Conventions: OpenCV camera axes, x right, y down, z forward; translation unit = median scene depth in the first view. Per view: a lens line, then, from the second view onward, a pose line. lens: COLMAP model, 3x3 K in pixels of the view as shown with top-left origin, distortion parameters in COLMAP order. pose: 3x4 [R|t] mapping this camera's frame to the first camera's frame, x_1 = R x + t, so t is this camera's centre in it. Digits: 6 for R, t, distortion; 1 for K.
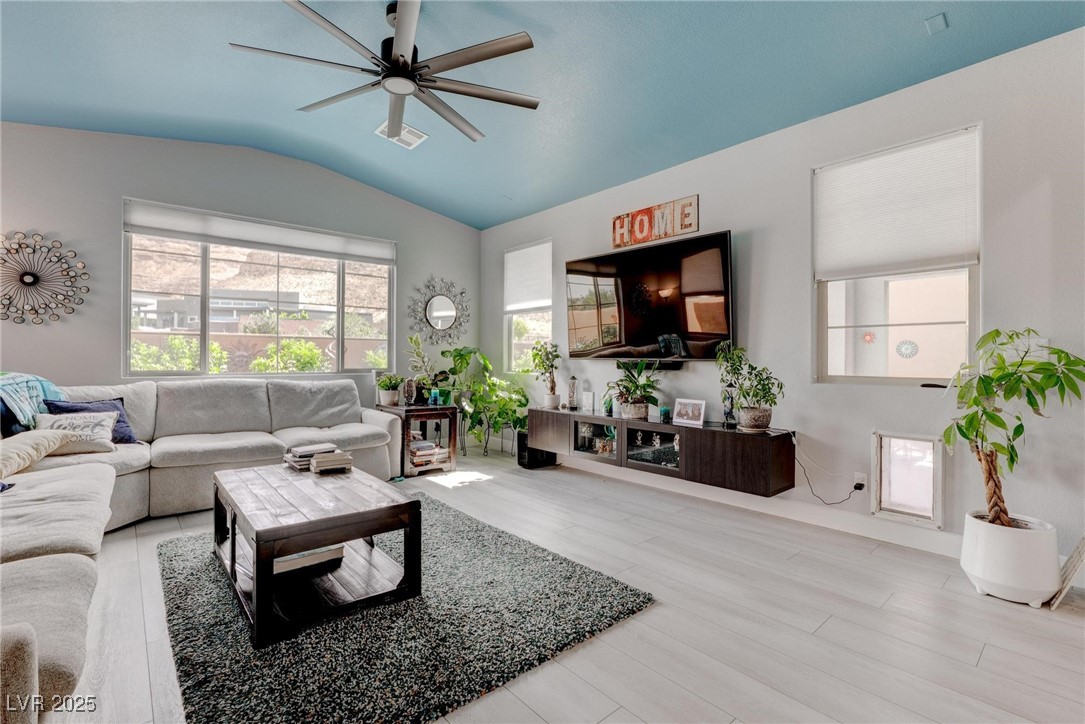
lens RADIAL K [[492.0, 0, 543.4], [0, 492.0, 353.7], [0, 0, 1]] dist [-0.025550, 0.008207]
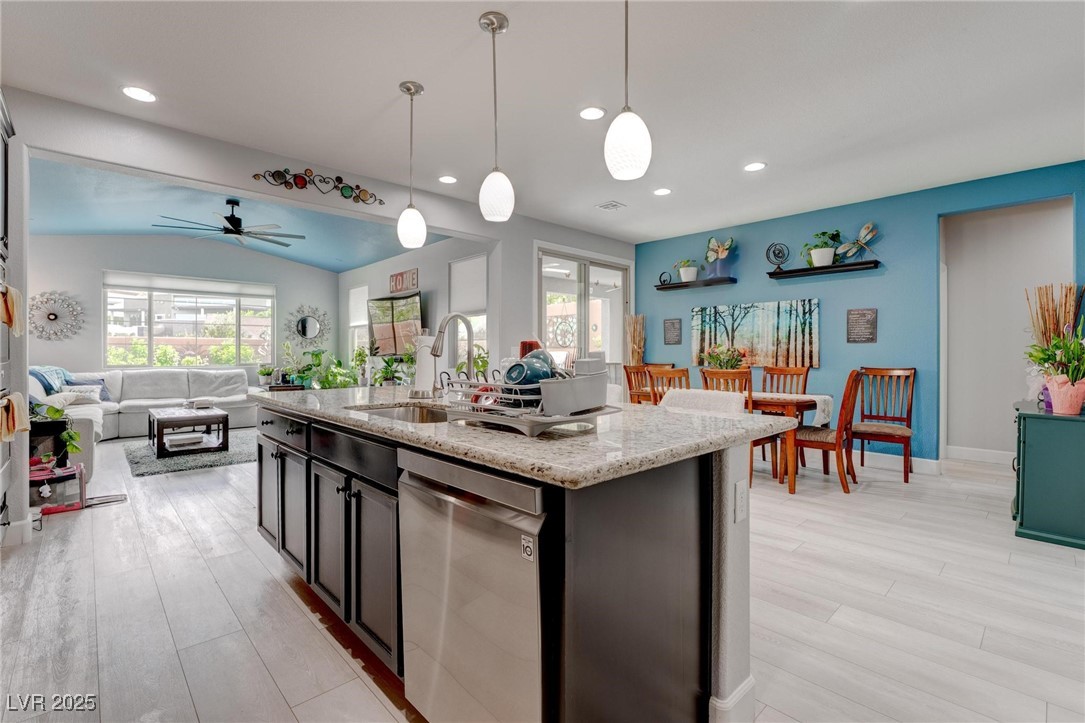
lens RADIAL K [[492.0, 0, 543.2], [0, 492.0, 348.9], [0, 0, 1]] dist [-0.025550, 0.008207]
pose [[0.999168, -0.006168, 0.040311, 0.673857], [0.006143, 0.999981, 0.000751, -0.015560], [-0.040314, -0.000503, 0.999187, -0.837978]]
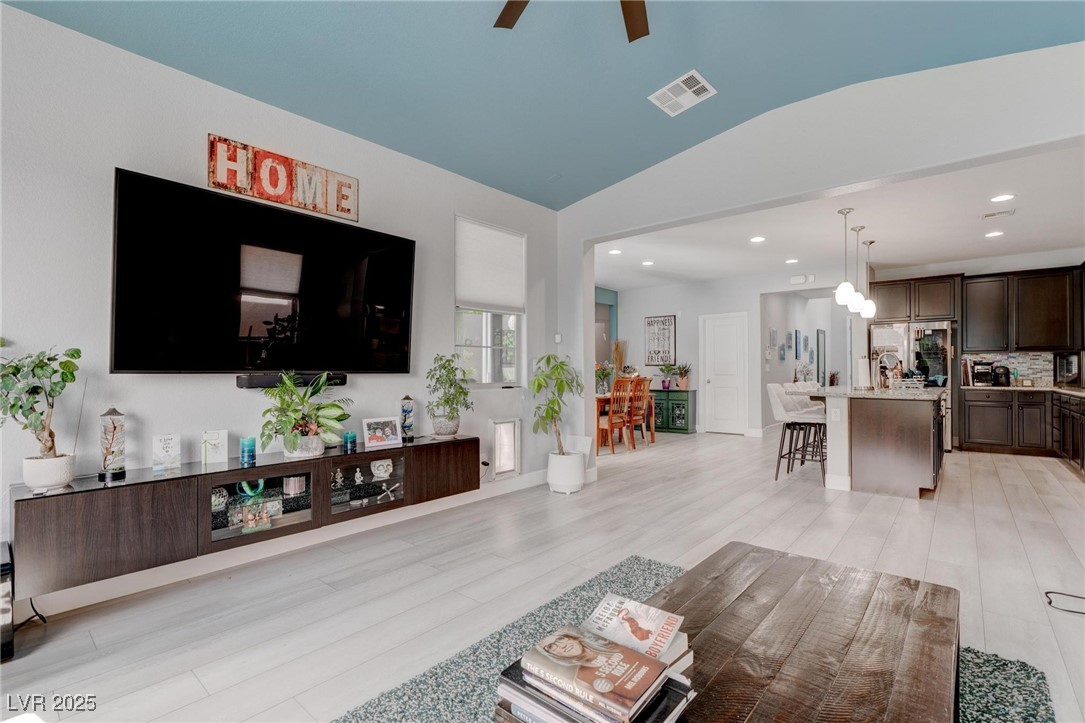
lens RADIAL K [[492.0, 0, 537.4], [0, 492.0, 364.5], [0, 0, 1]] dist [-0.025550, 0.008207]
pose [[-0.134187, 0.009572, 0.990910, -0.538227], [-0.008582, 0.999905, -0.010821, 0.005059], [-0.990919, -0.009956, -0.134092, 0.751604]]
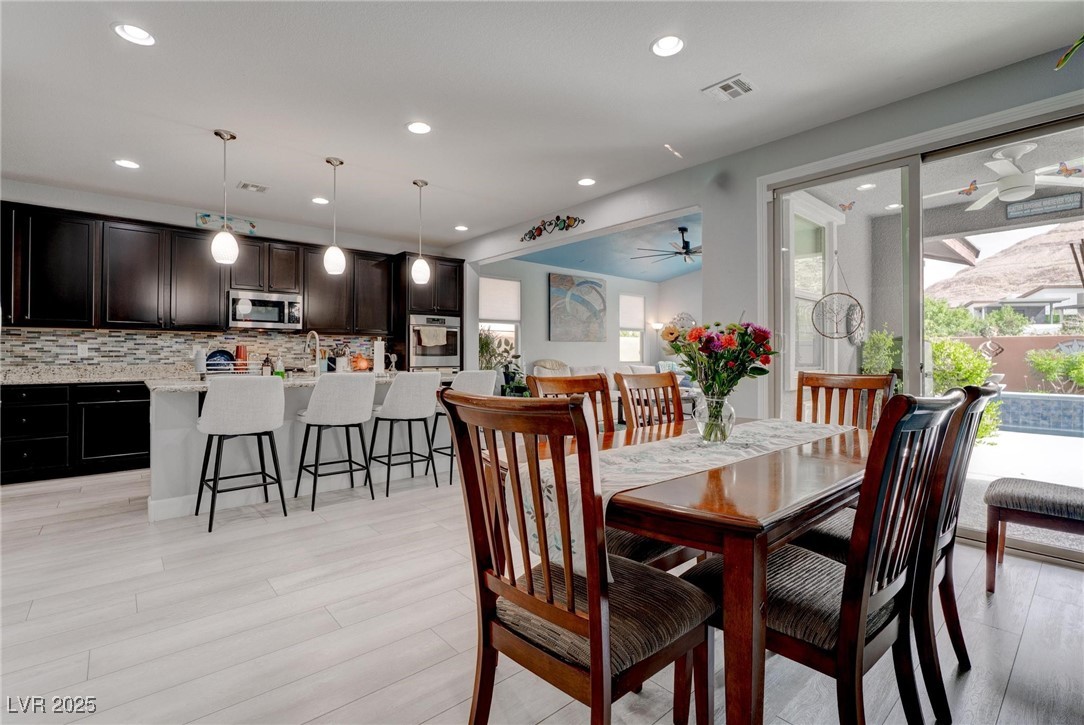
lens RADIAL K [[491.5, 0, 536.4], [0, 491.5, 349.4], [0, 0, 1]] dist [-0.025550, 0.008207]
pose [[-0.008252, -0.017284, -0.999817, 1.604712], [0.007038, 0.999825, -0.017342, 0.008408], [0.999941, -0.007179, -0.008129, 0.132158]]
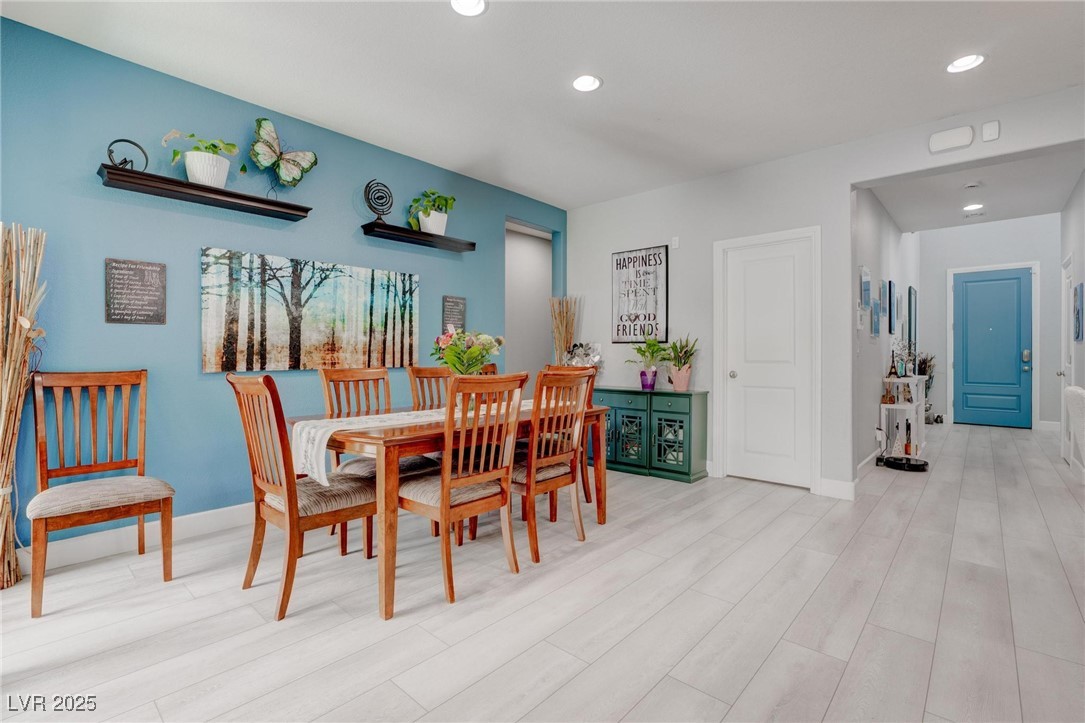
lens RADIAL K [[492.0, 0, 536.2], [0, 492.0, 351.5], [0, 0, 1]] dist [-0.025550, 0.008207]
pose [[-0.107680, -0.000434, 0.994185, 0.455235], [-0.012657, 0.999919, -0.000934, 0.006086], [-0.994105, -0.012684, -0.107677, 0.271529]]
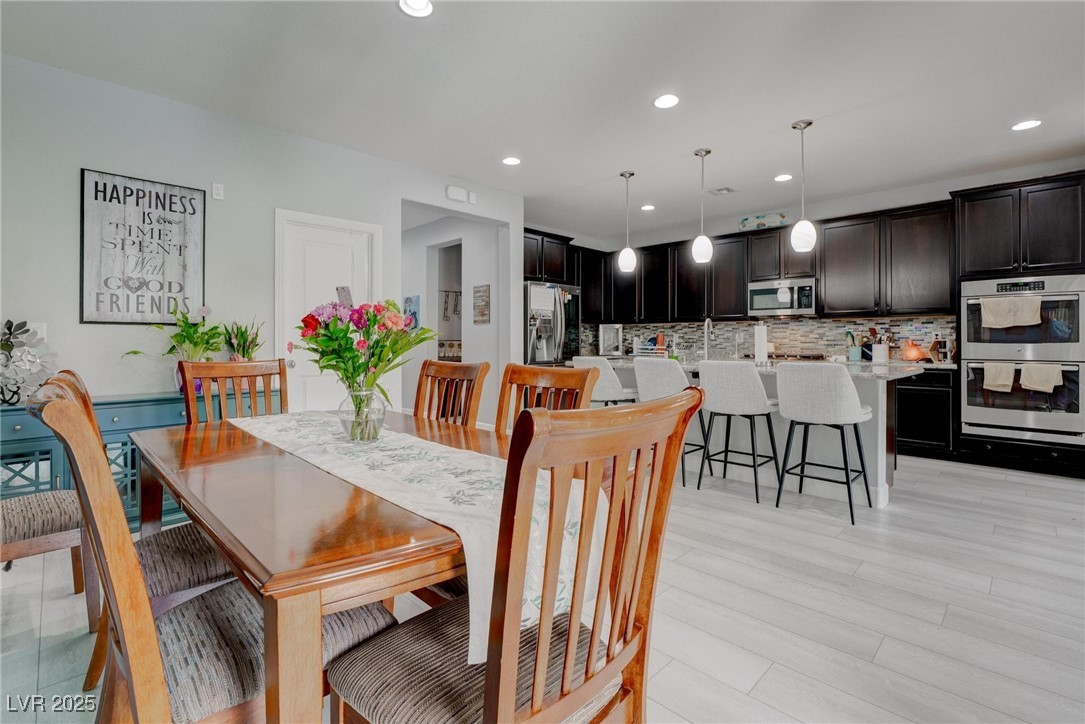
lens RADIAL K [[492.0, 0, 545.2], [0, 492.0, 341.3], [0, 0, 1]] dist [-0.025550, 0.008207]
pose [[-0.997875, -0.006930, -0.064789, 1.023546], [-0.006511, 0.999957, -0.006668, 0.008518], [0.064832, -0.006232, -0.997877, 0.692027]]
